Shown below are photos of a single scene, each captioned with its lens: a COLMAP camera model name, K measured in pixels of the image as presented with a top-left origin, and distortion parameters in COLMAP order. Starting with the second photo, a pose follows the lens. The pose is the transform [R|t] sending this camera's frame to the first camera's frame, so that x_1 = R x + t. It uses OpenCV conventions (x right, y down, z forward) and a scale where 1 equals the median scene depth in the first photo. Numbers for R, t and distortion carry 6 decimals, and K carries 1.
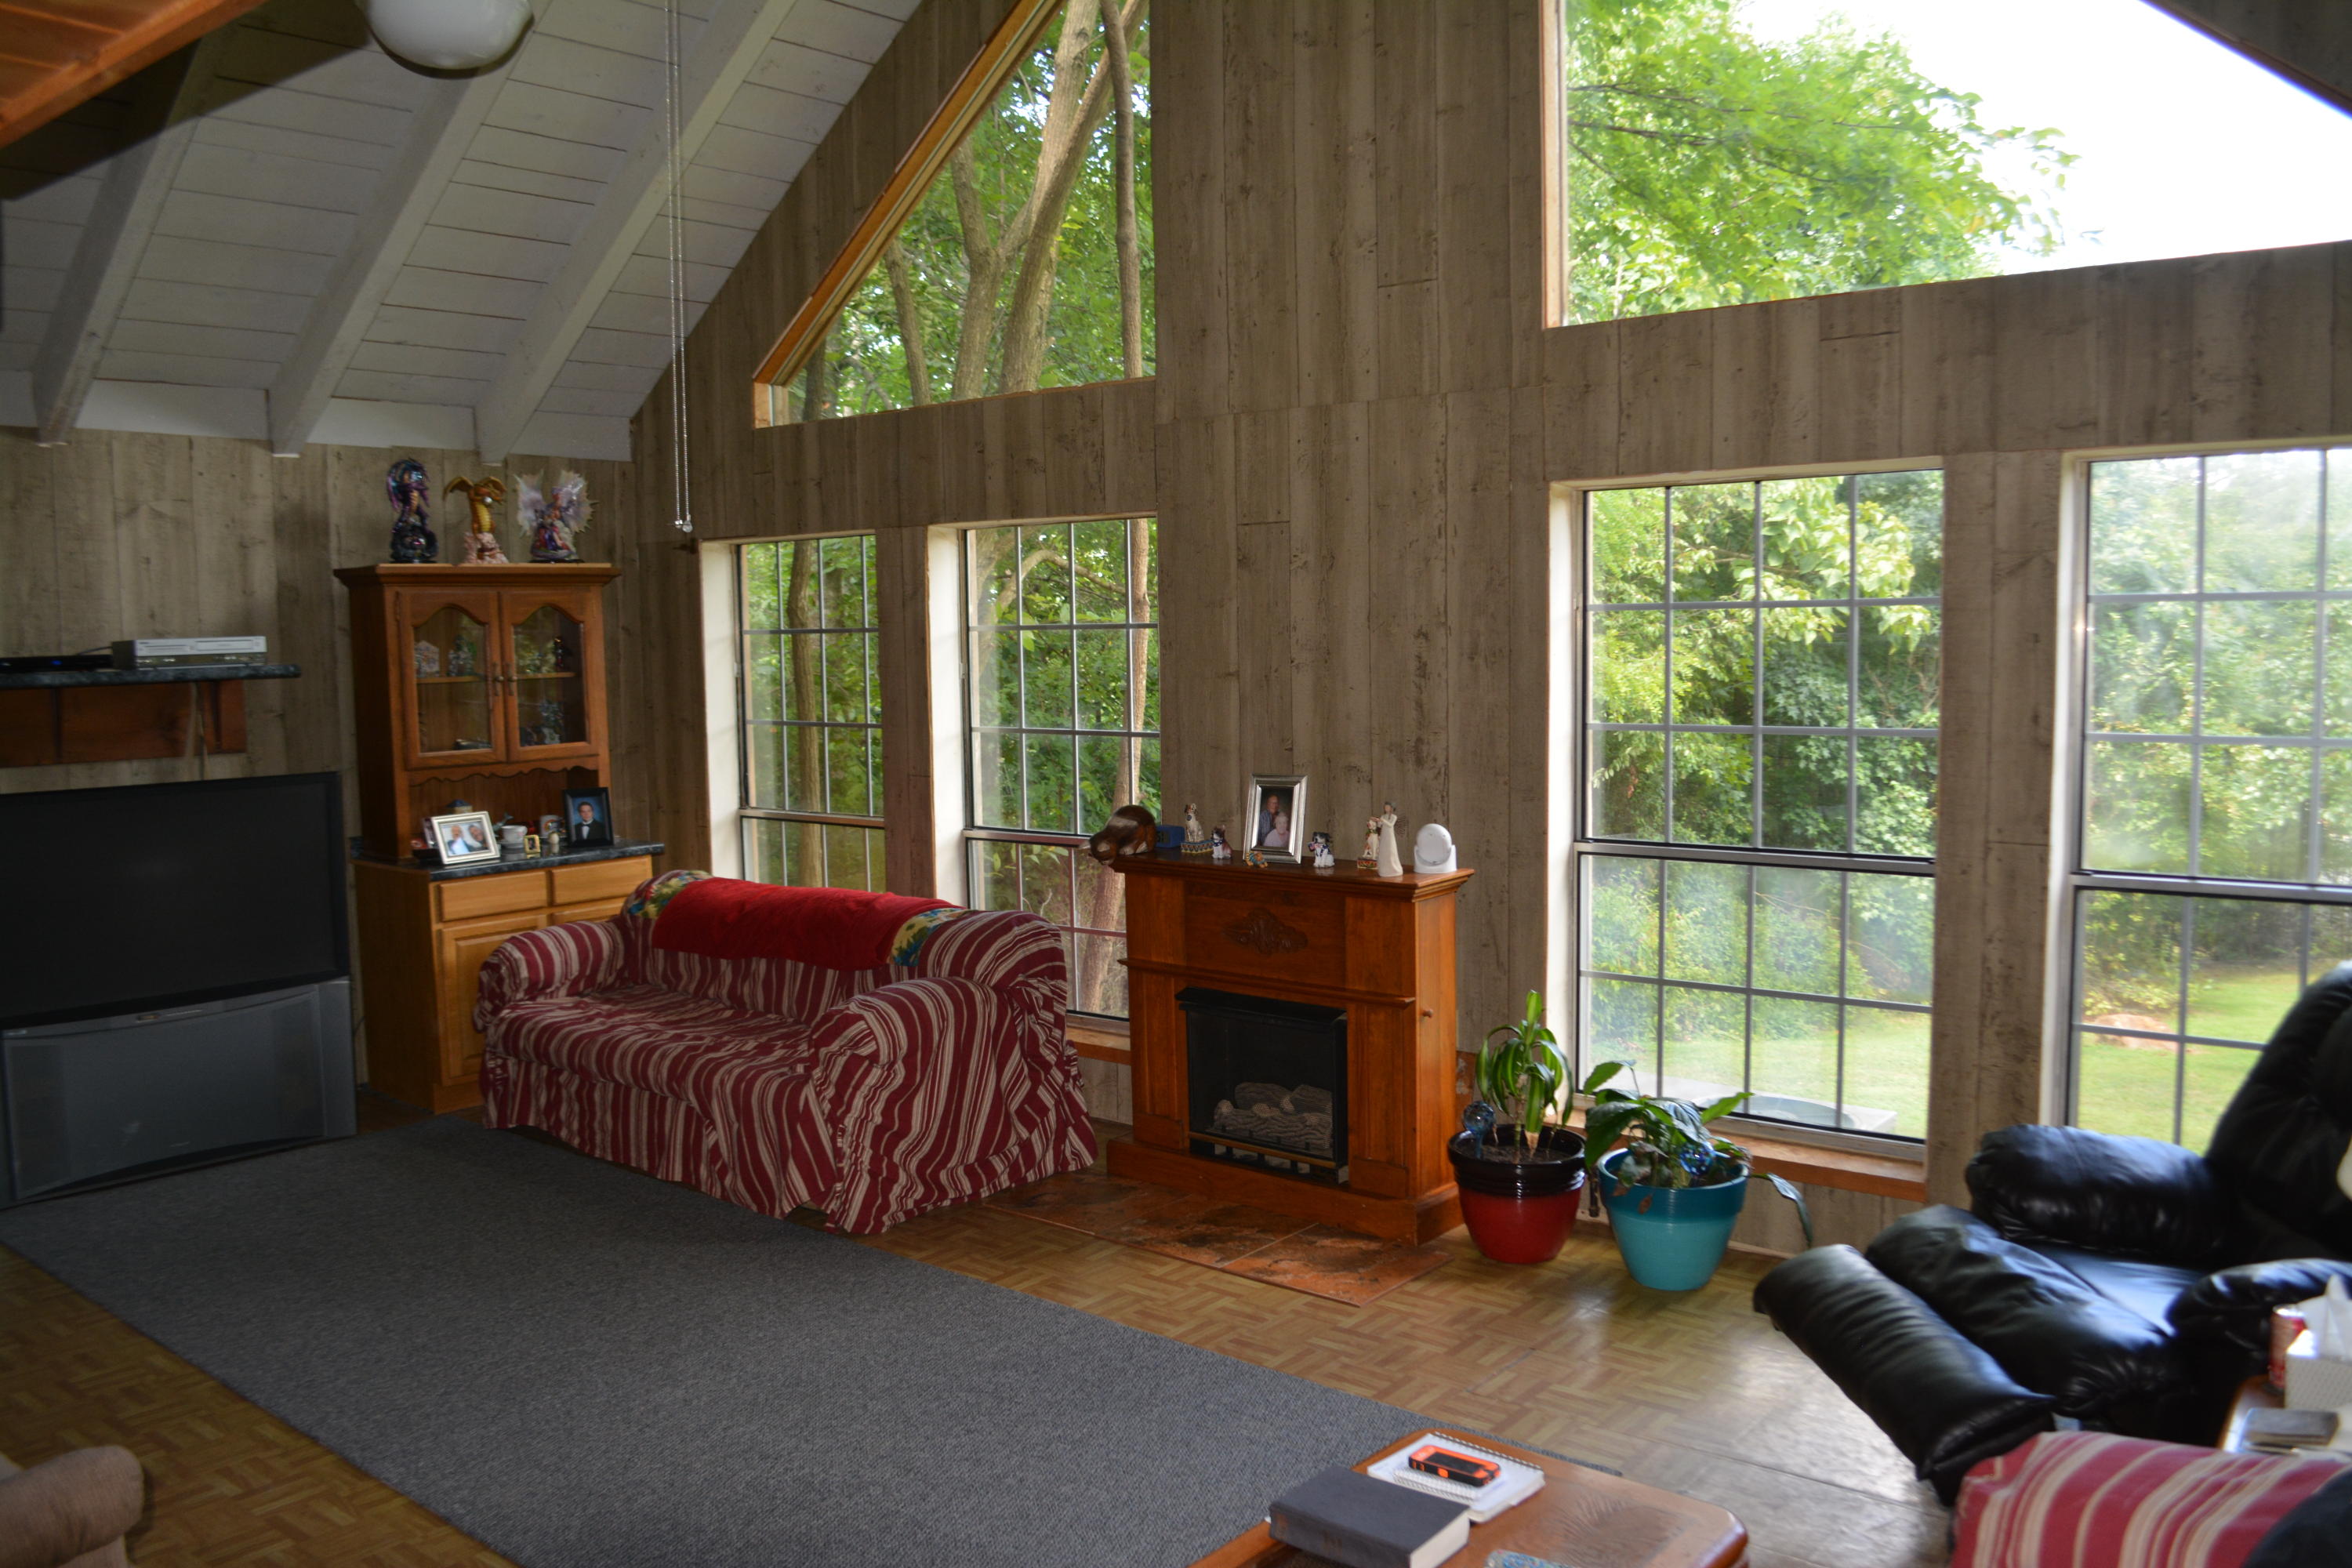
lens RADIAL K [[1845.2, 0, 1169.2], [0, 1845.2, 781.6], [0, 0, 1]] dist [-0.087071, 0.014783]
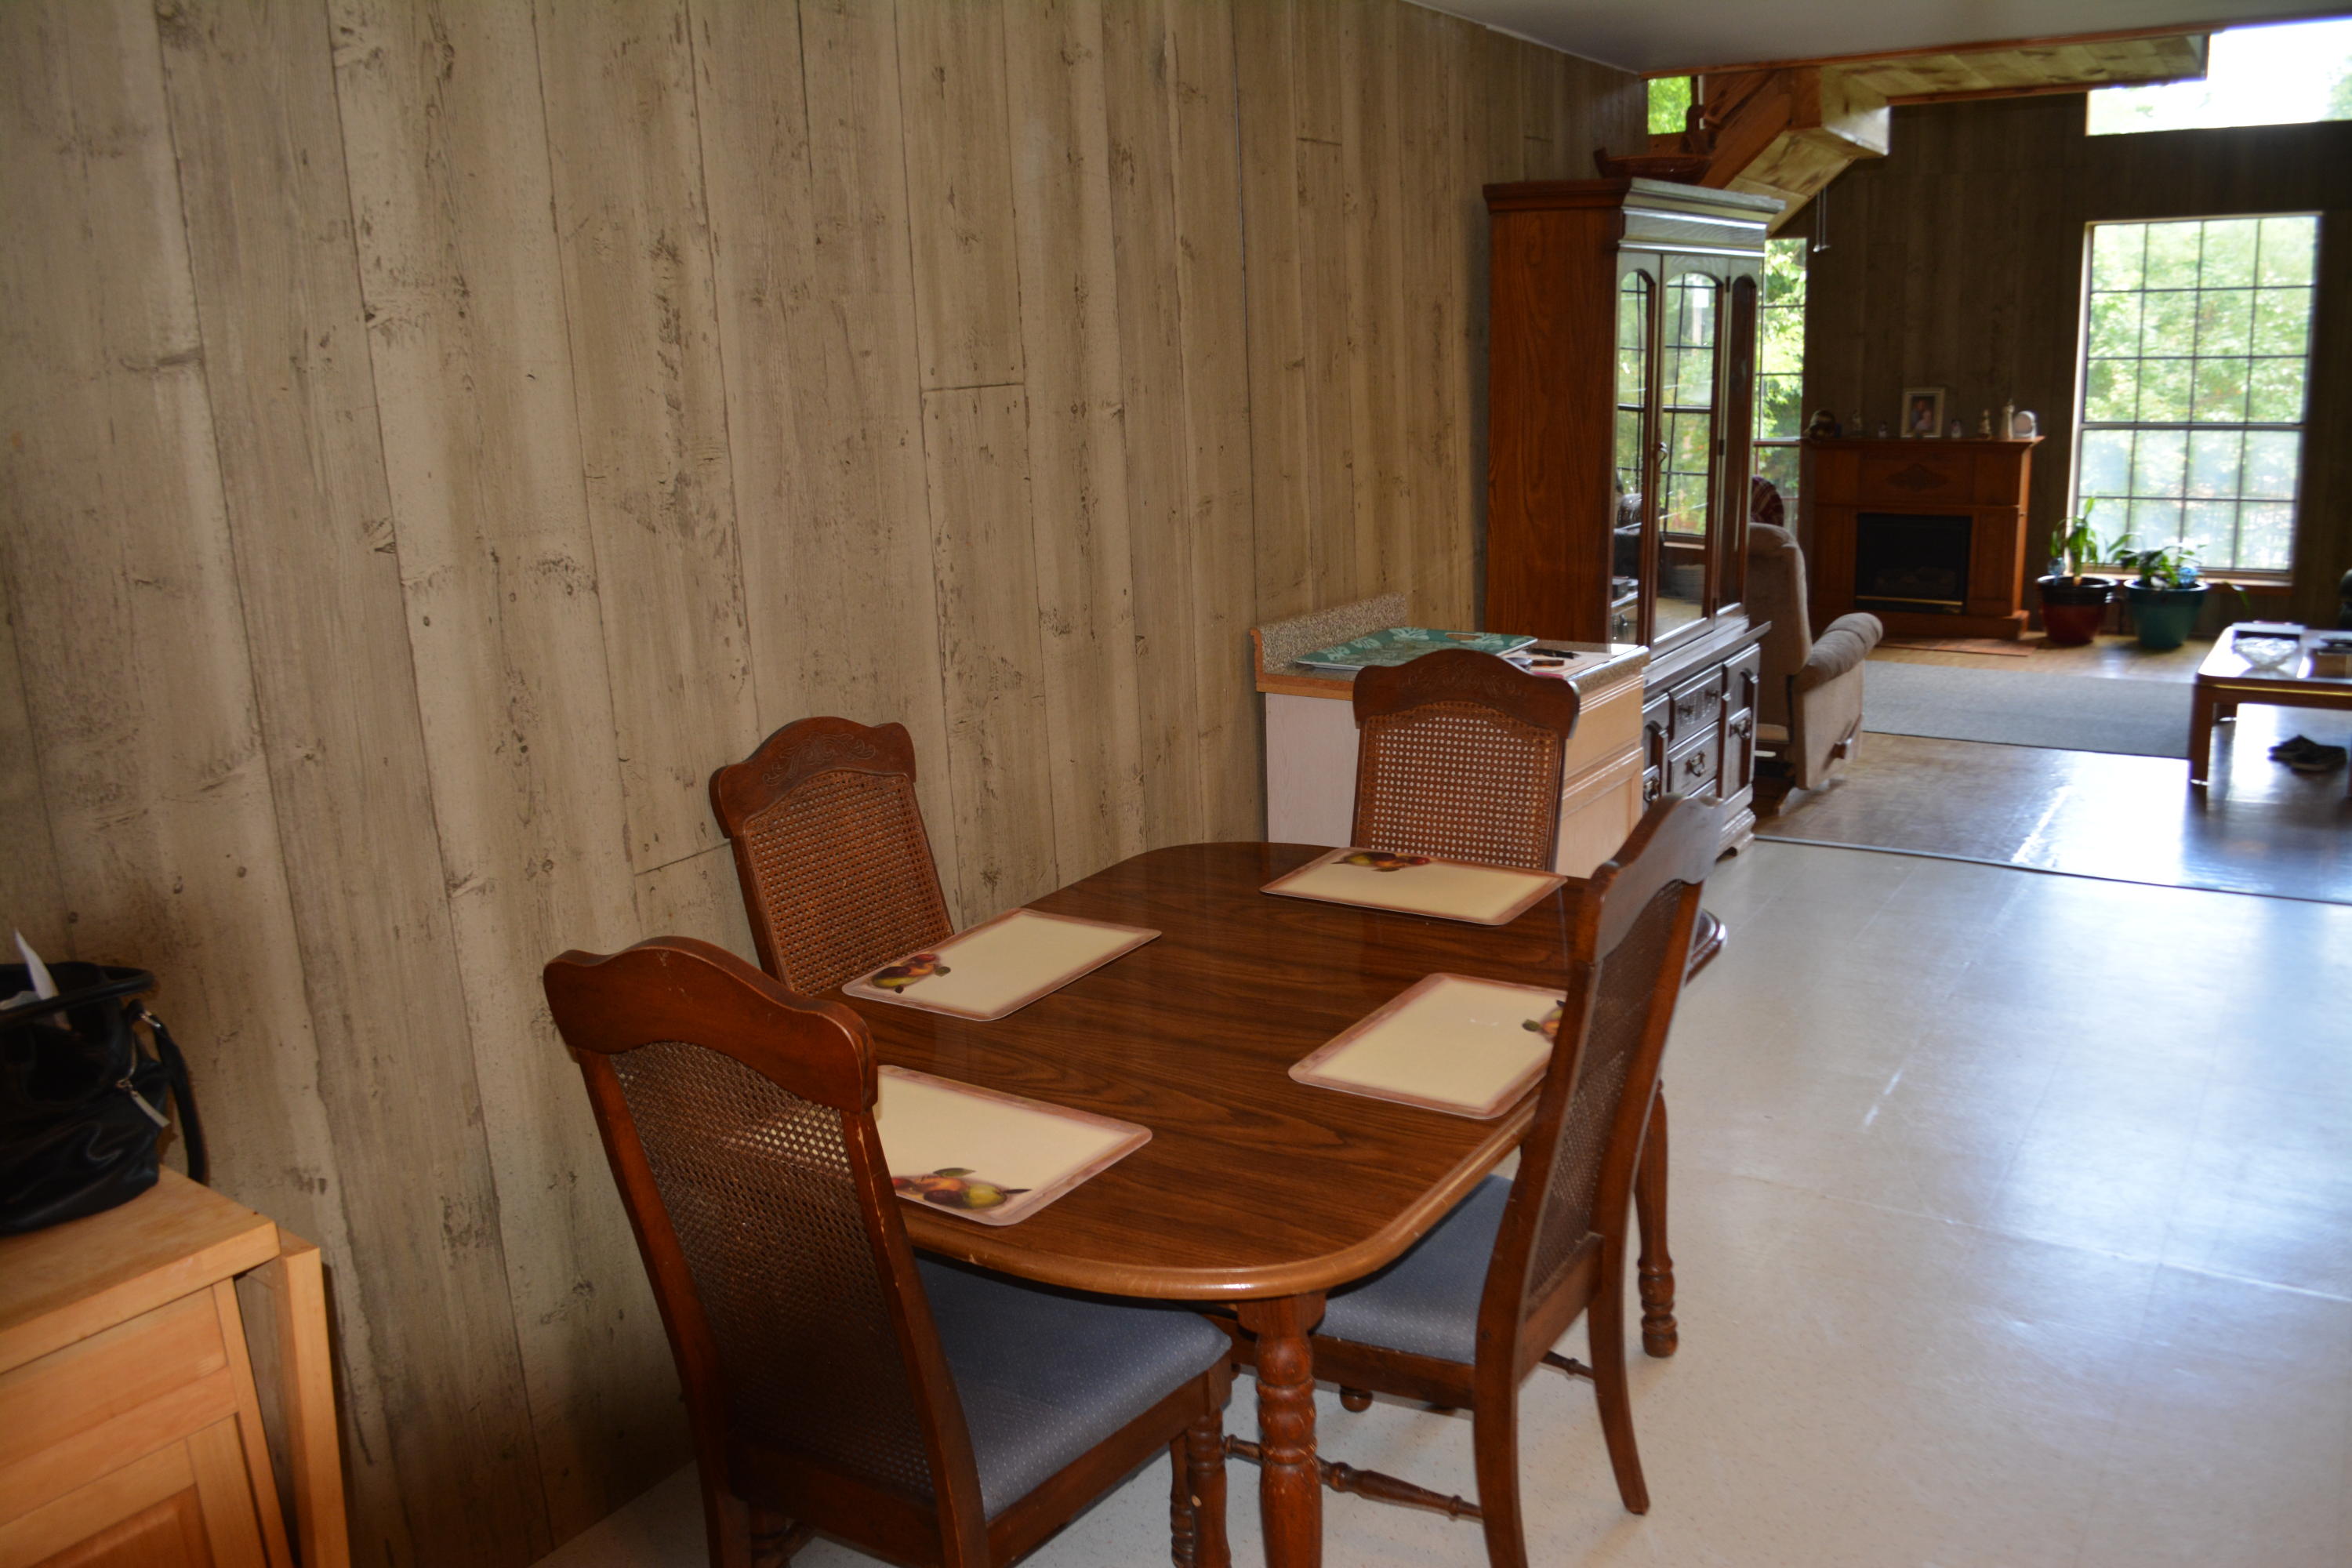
lens RADIAL K [[1845.2, 0, 1174.8], [0, 1845.2, 786.1], [0, 0, 1]] dist [-0.087071, 0.014783]
pose [[-0.112883, -0.205942, 0.972032, -0.335148], [0.131441, 0.966592, 0.220054, -0.031508], [-0.984876, 0.152606, -0.082042, 0.884719]]
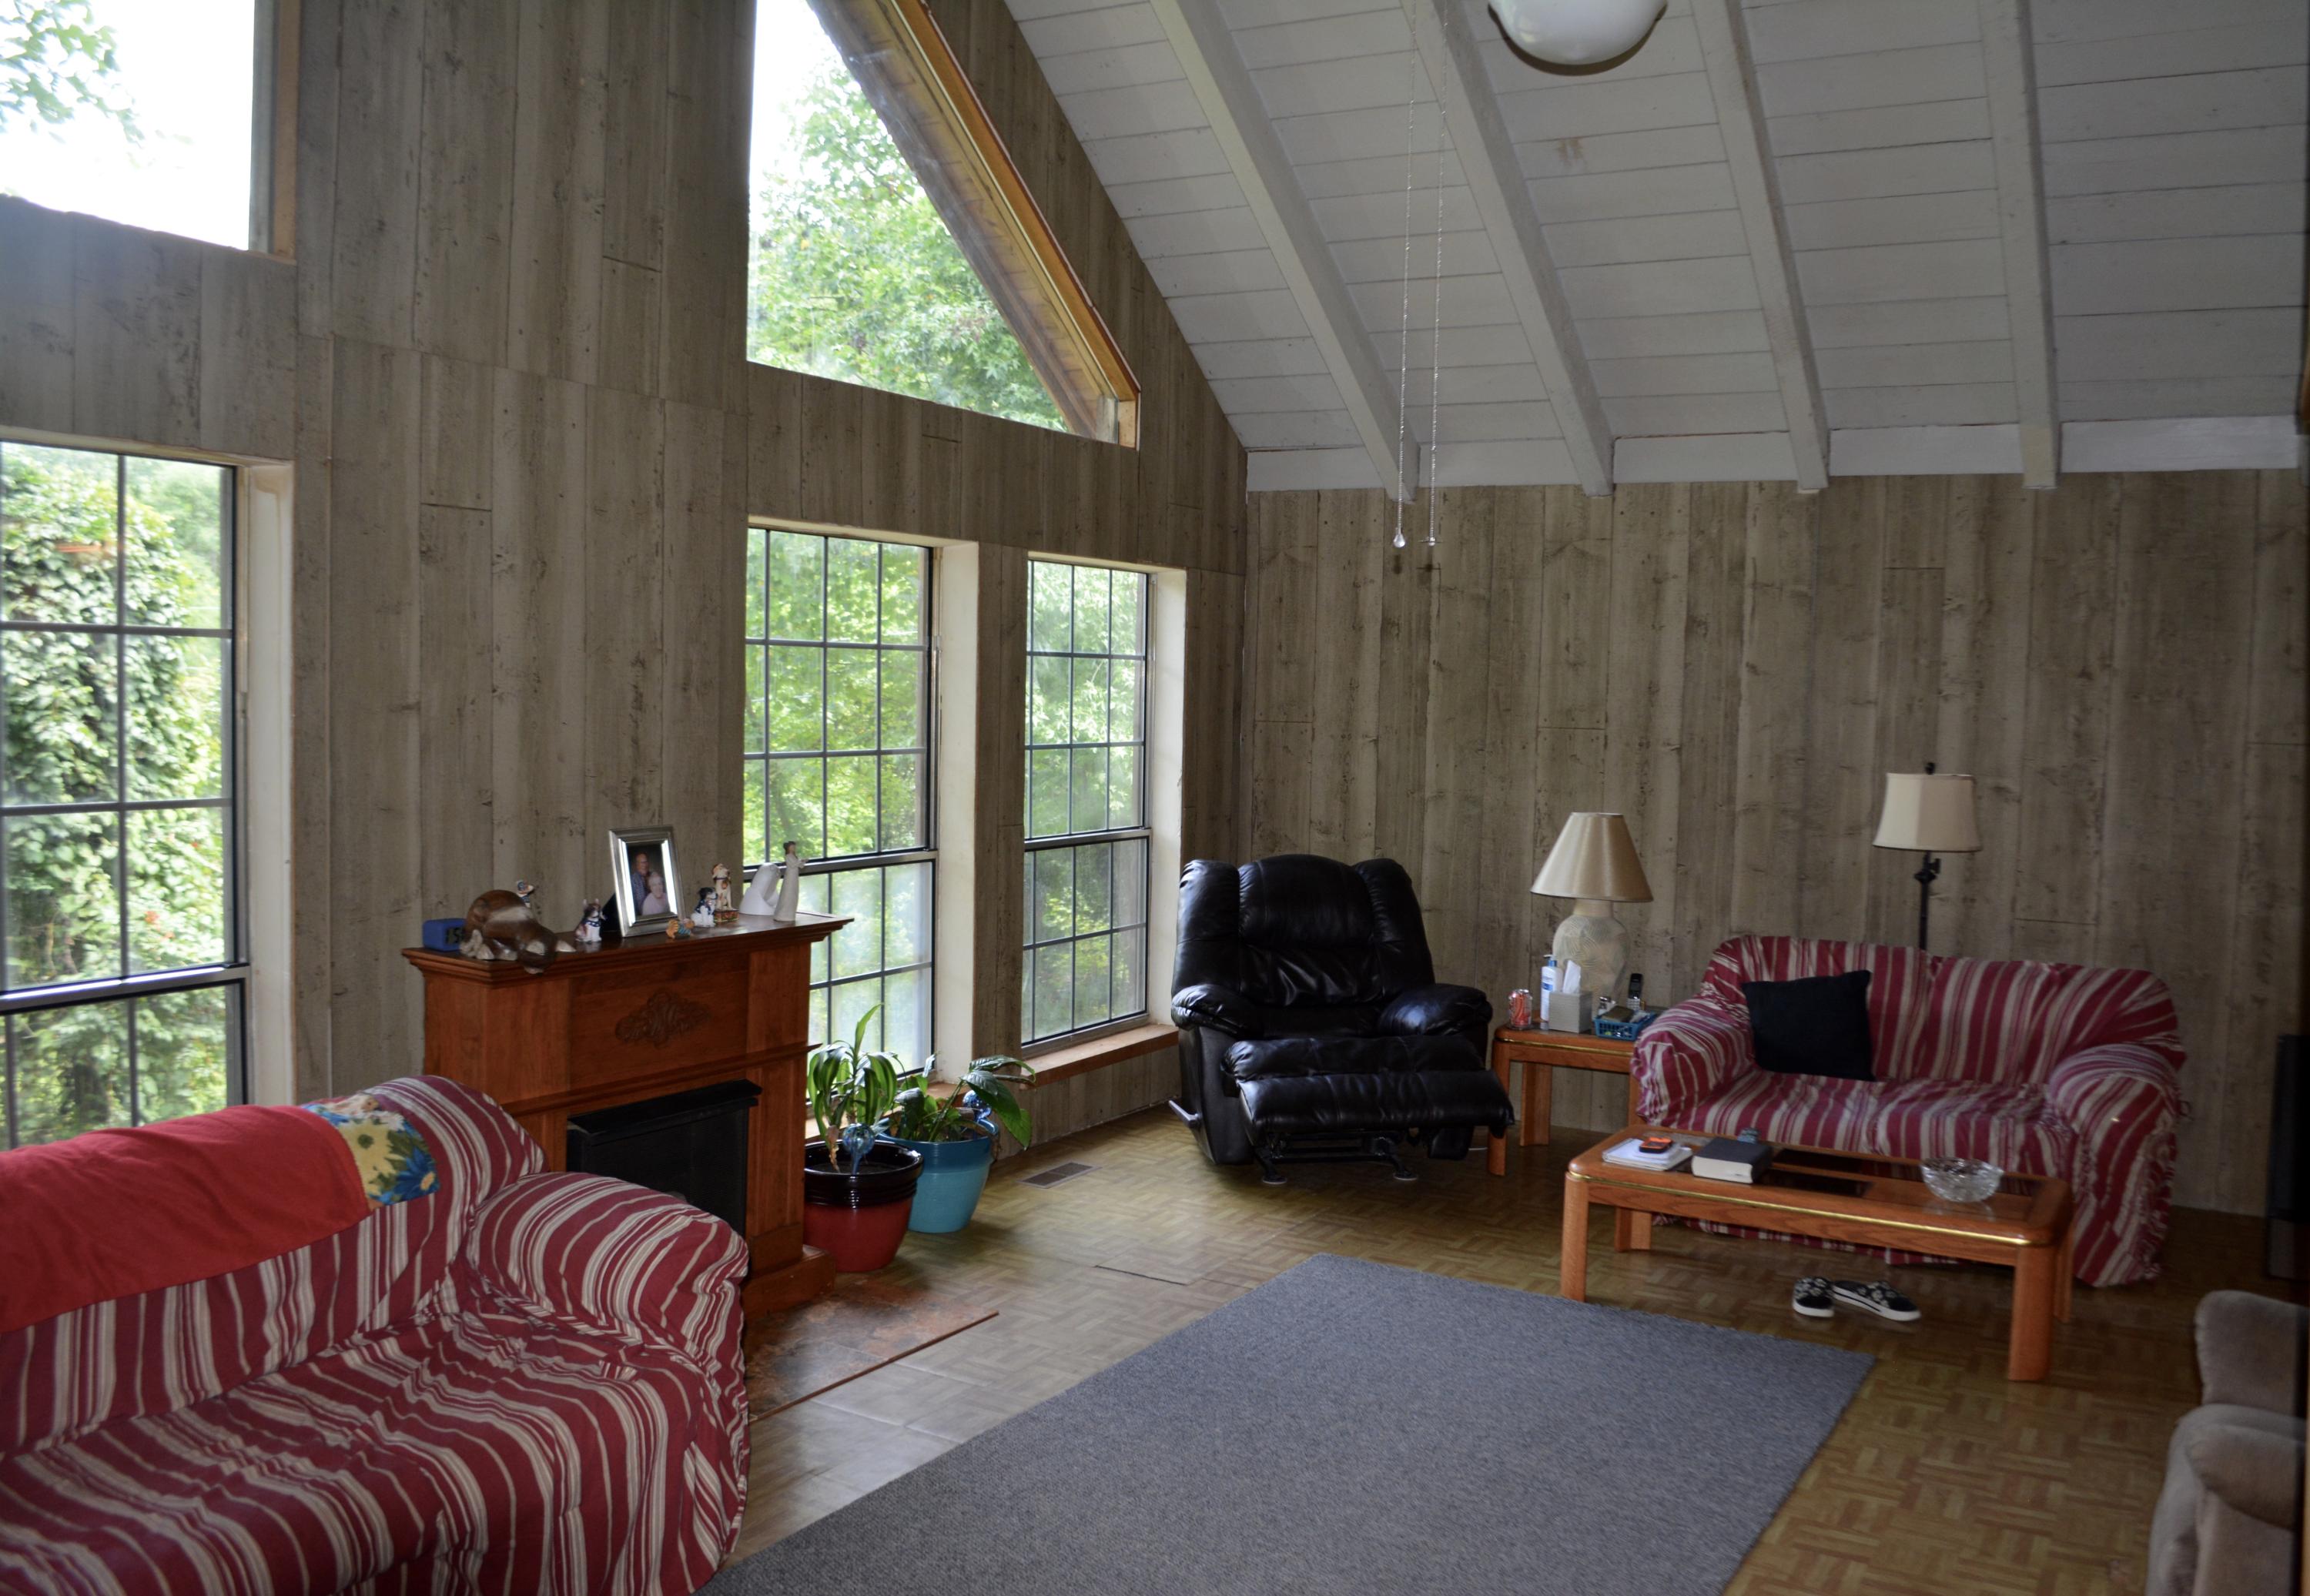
lens RADIAL K [[1878.4, 0, 1172.9], [0, 1878.4, 810.2], [0, 0, 1]] dist [-0.080374, 0.000767]
pose [[-0.155064, -0.051956, 0.986537, -0.758939], [0.060512, 0.996241, 0.061978, -0.046237], [-0.986049, 0.069308, -0.151338, 0.842124]]
